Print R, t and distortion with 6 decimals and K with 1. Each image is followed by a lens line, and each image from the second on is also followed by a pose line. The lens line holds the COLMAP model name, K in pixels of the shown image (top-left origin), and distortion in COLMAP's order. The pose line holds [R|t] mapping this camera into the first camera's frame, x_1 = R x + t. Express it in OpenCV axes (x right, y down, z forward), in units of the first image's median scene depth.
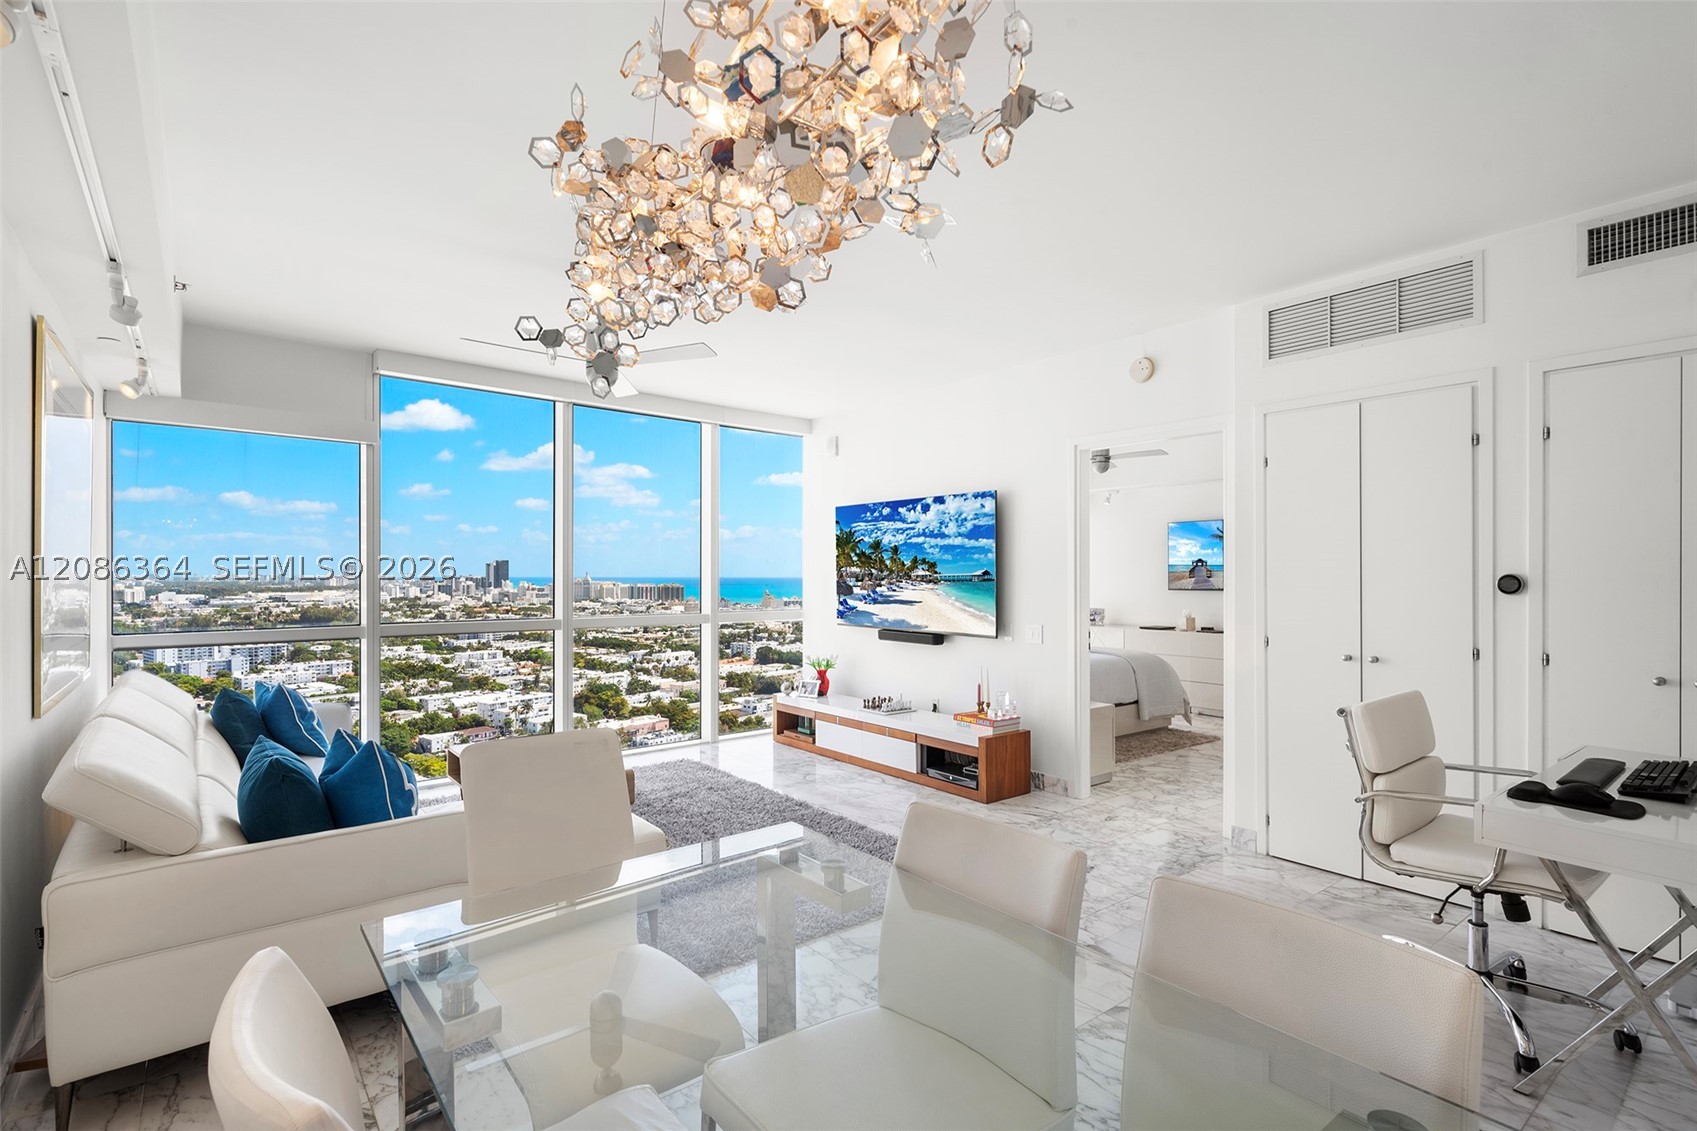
lens RADIAL K [[809.8, 0, 832.8], [0, 809.8, 575.3], [0, 0, 1]] dist [-0.001331, 0.000489]
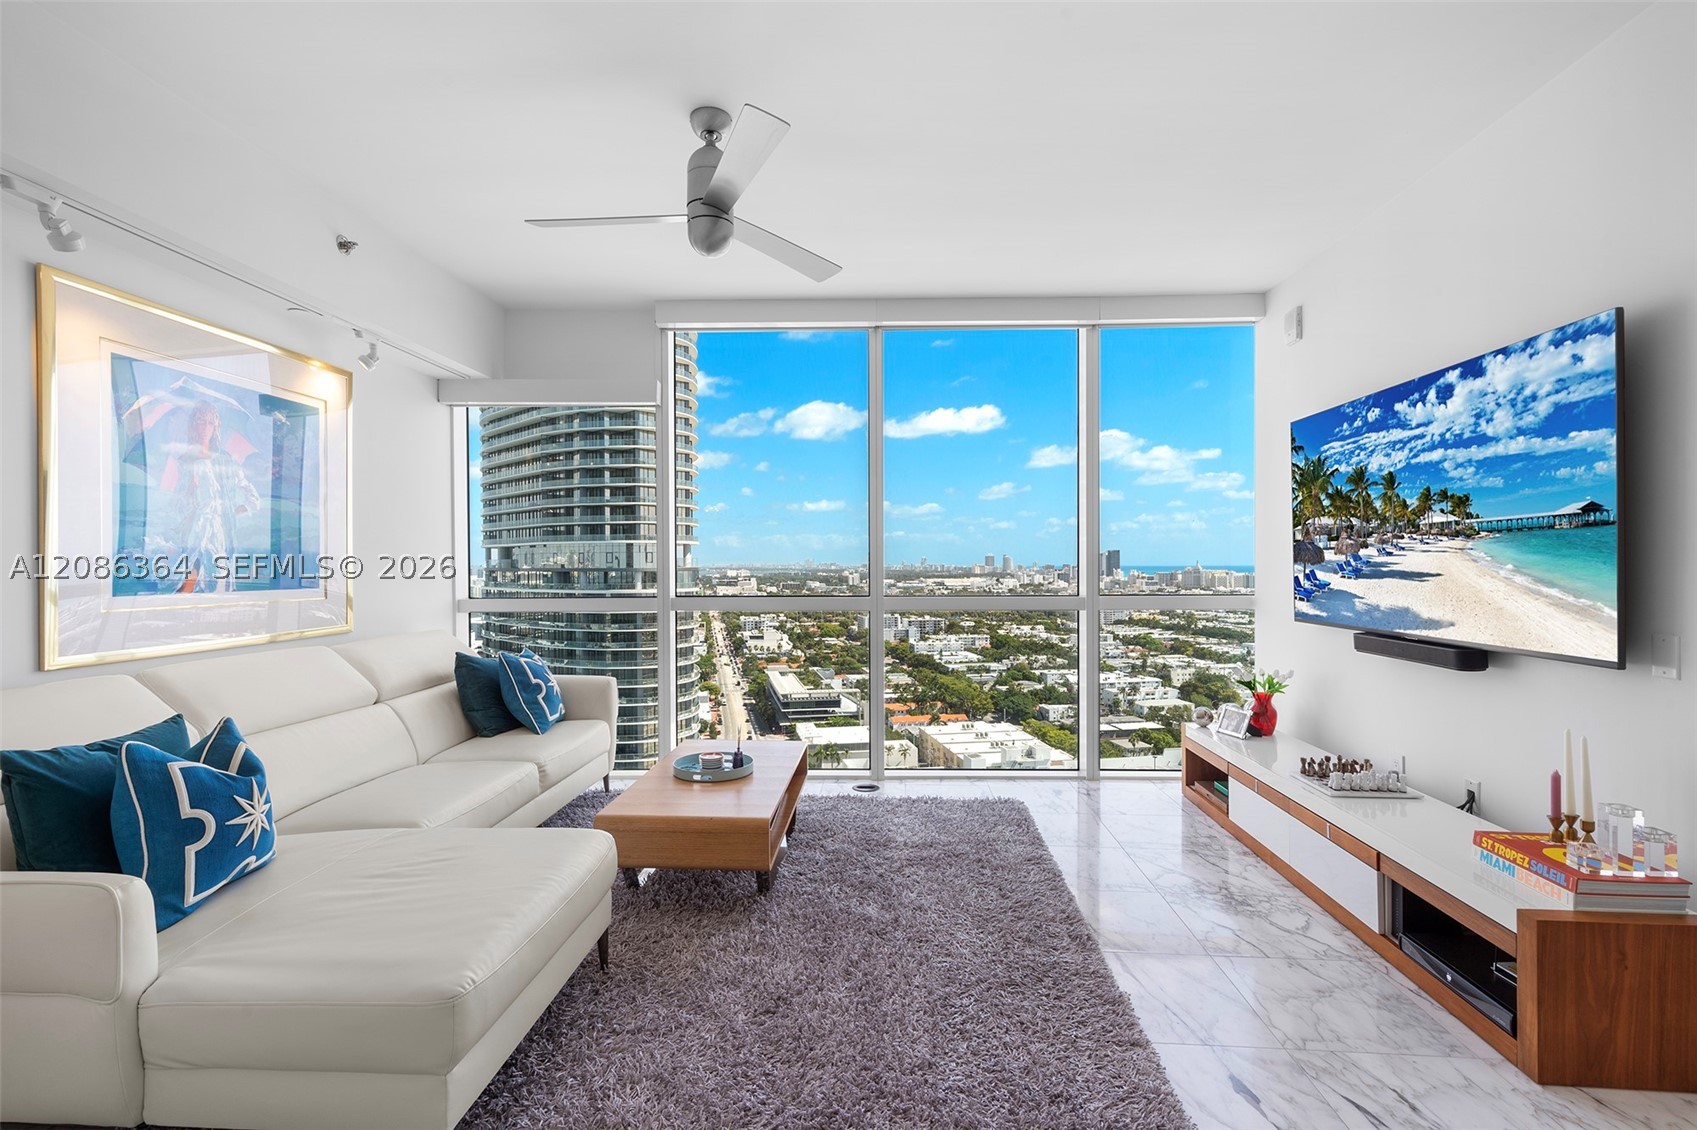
lens RADIAL K [[765.8, 0, 834.1], [0, 765.8, 569.5], [0, 0, 1]] dist [-0.001099, -0.000815]
pose [[0.739276, 0.000855, -0.673402, 0.151738], [0.003824, 0.999978, 0.005468, 0.021977], [0.673392, -0.006618, 0.739256, 0.402353]]
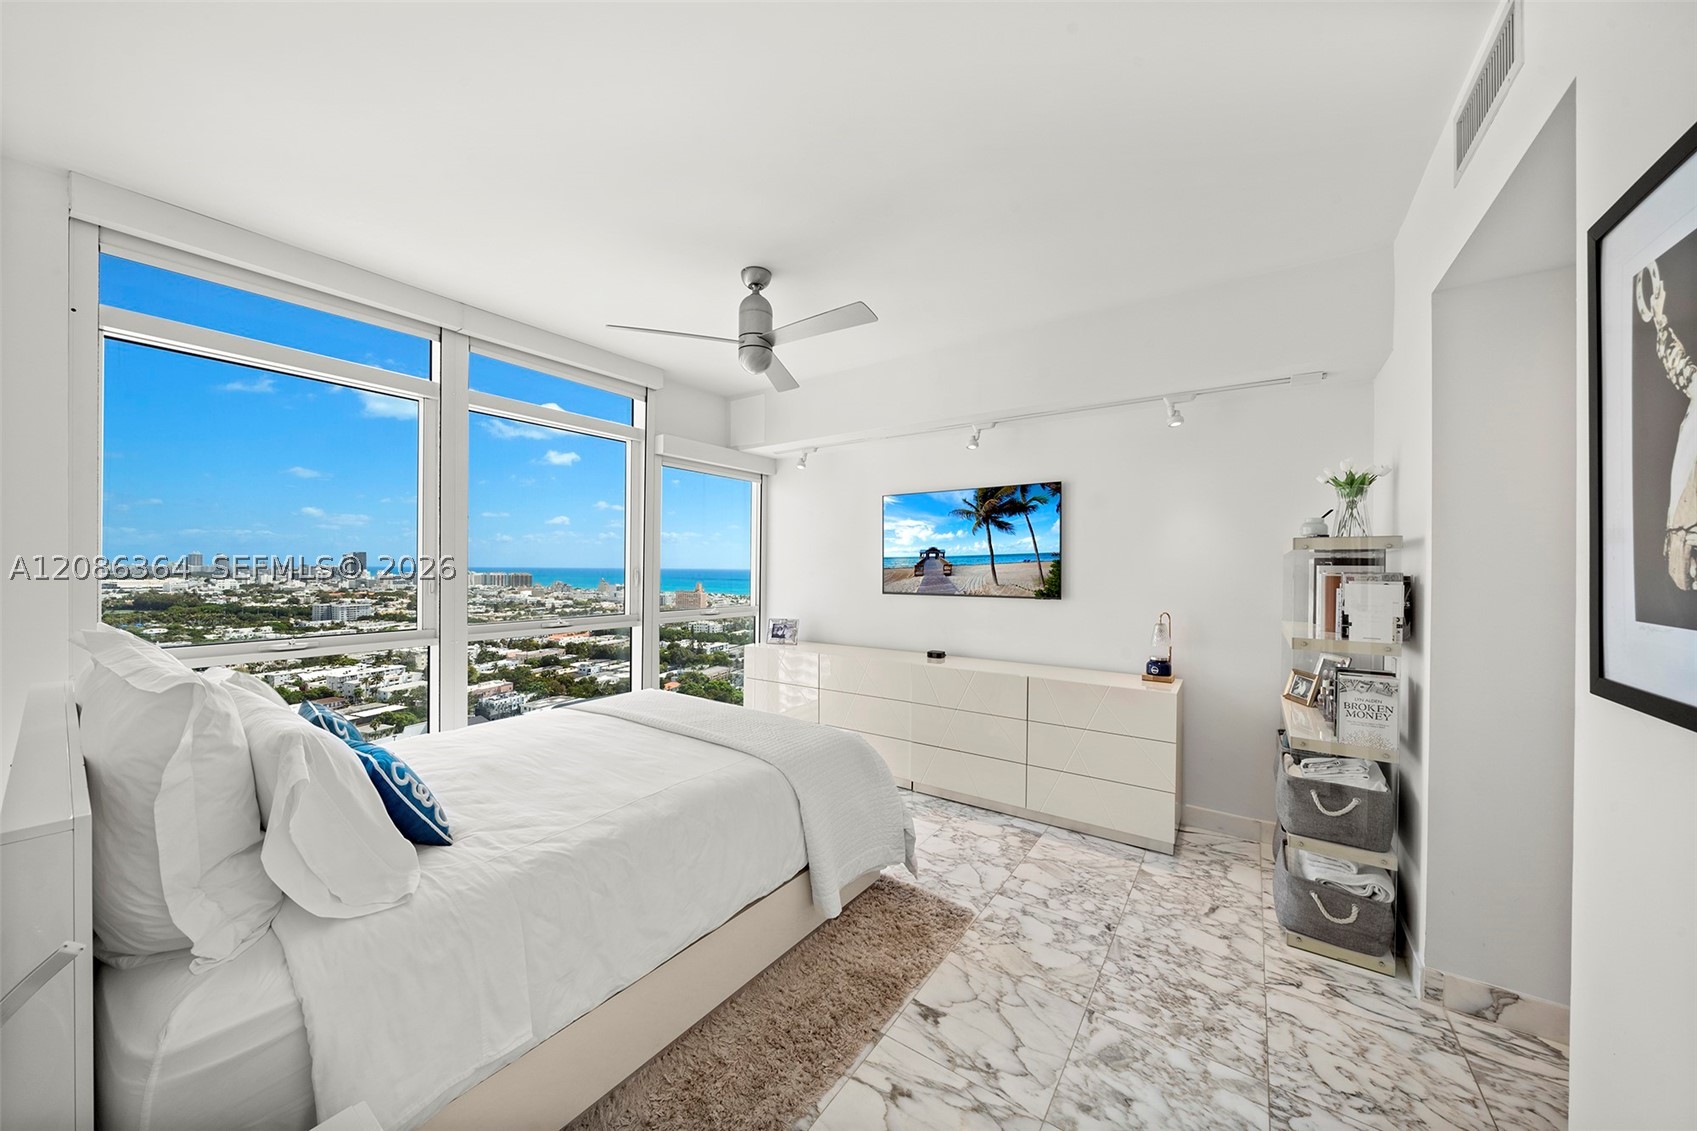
lens RADIAL K [[579.1, 0, 836.7], [0, 579.1, 566.0], [0, 0, 1]] dist [-0.006171, -0.000118]
pose [[0.954920, 0.007538, 0.296768, 0.336073], [-0.006730, 0.999970, -0.003745, -0.004244], [-0.296787, 0.001579, 0.954942, 0.764836]]
